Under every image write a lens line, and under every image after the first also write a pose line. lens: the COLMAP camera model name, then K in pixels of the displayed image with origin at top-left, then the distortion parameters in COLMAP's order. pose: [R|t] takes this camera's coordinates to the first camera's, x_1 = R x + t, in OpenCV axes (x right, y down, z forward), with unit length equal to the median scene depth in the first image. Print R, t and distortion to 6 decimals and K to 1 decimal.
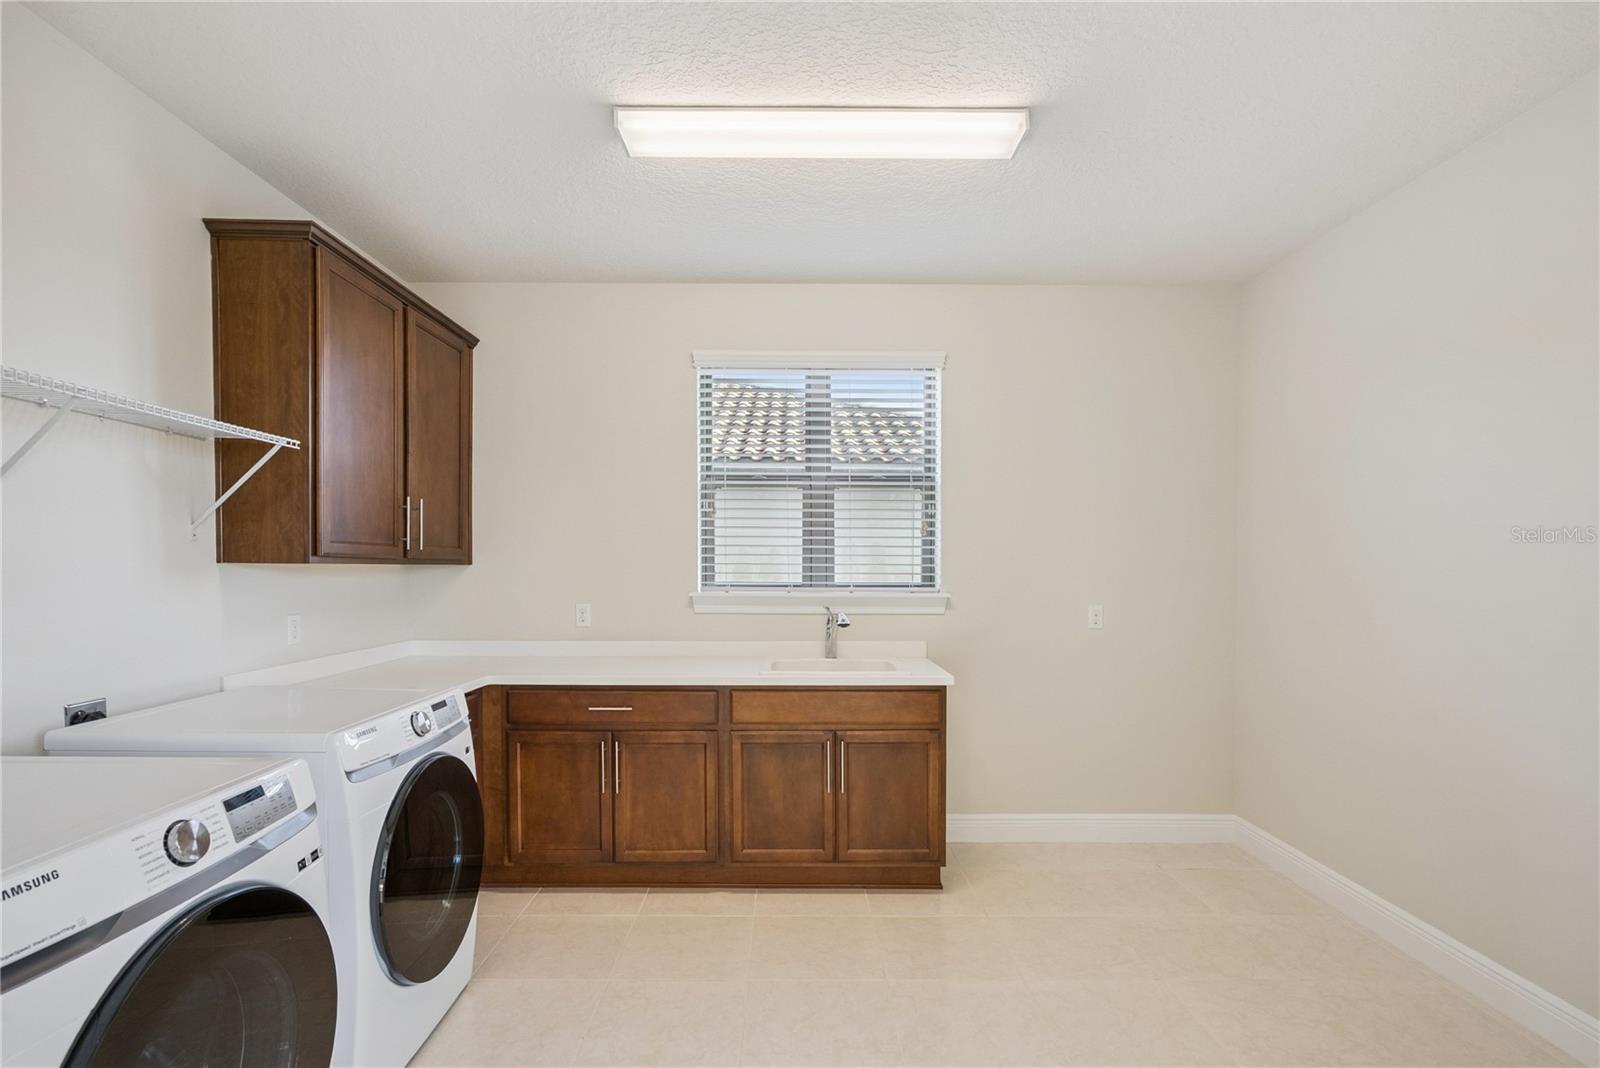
lens RADIAL K [[737.3, 0, 800.0], [0, 737.3, 534.0], [0, 0, 1]] dist [-0.000722, 0.000489]
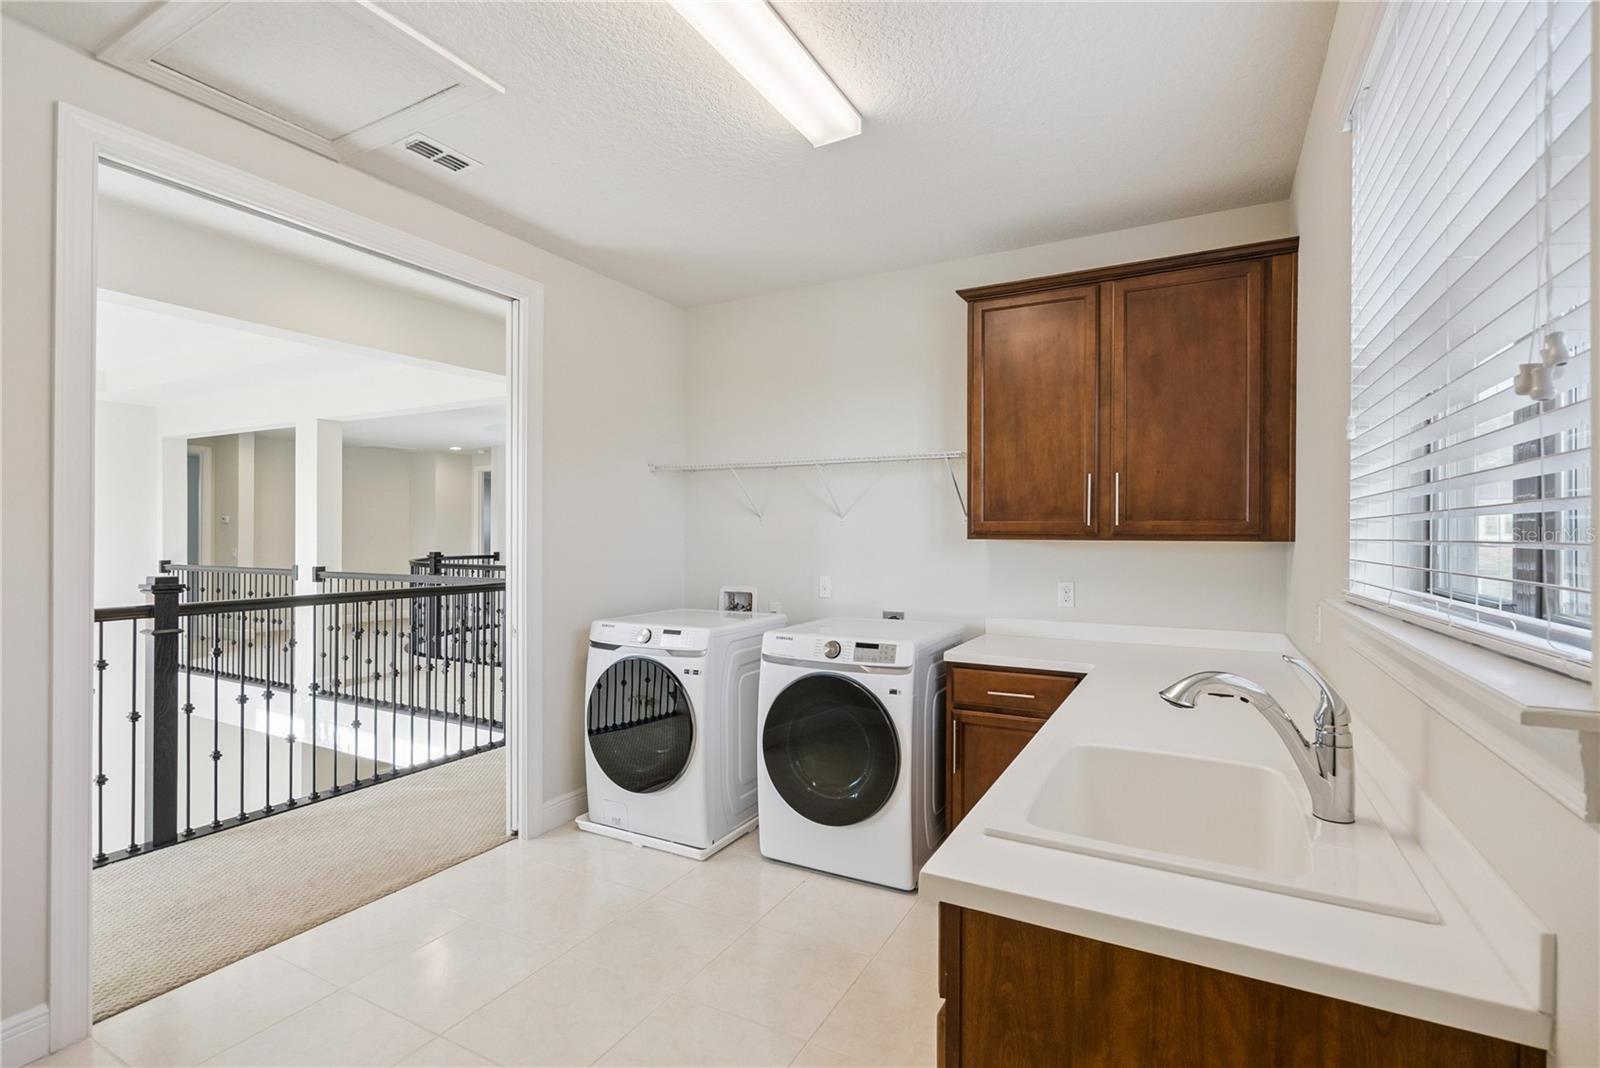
lens RADIAL K [[737.3, 0, 800.0], [0, 737.3, 534.0], [0, 0, 1]] dist [-0.000722, 0.000489]
pose [[-0.477028, -0.004148, -0.878878, 0.570296], [0.030051, 0.999327, -0.021028, 0.044706], [0.878374, -0.036442, -0.476583, 1.204289]]
